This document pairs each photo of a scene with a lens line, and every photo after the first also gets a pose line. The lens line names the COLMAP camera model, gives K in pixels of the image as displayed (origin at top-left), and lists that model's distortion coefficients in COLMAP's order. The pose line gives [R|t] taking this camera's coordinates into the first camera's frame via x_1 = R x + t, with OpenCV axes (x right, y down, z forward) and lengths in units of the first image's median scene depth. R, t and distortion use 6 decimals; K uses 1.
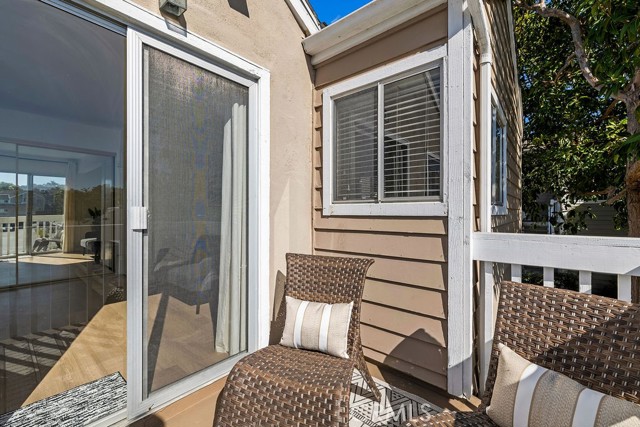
lens RADIAL K [[276.0, 0, 320.3], [0, 276.0, 216.8], [0, 0, 1]] dist [0.000505, 0.000002]
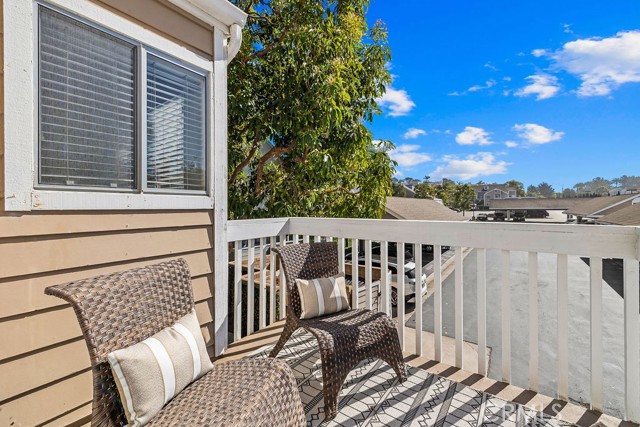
lens RADIAL K [[268.7, 0, 319.4], [0, 268.7, 213.0], [0, 0, 1]] dist [-0.000310, 0.000031]
pose [[-0.074176, -0.022882, 0.996983, -0.693725], [0.014713, 0.999603, 0.024037, -0.005654], [-0.997137, 0.016452, -0.073810, 0.607951]]
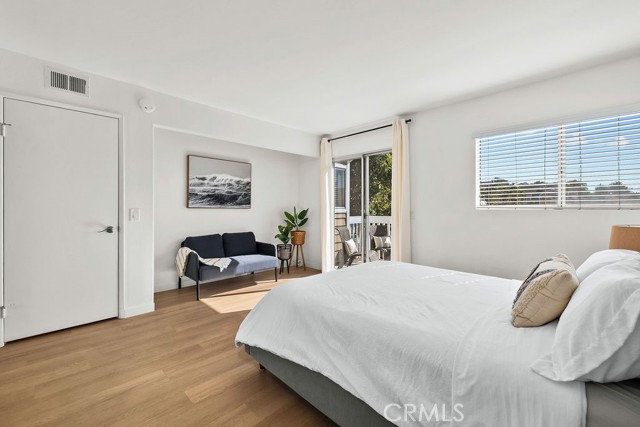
lens RADIAL K [[268.7, 0, 319.4], [0, 268.7, 213.0], [0, 0, 1]] dist [-0.000310, 0.000031]
pose [[0.079978, -0.017102, 0.996650, -2.973924], [0.014095, 0.999772, 0.016025, -0.056685], [-0.996697, 0.012767, 0.080200, 1.027759]]
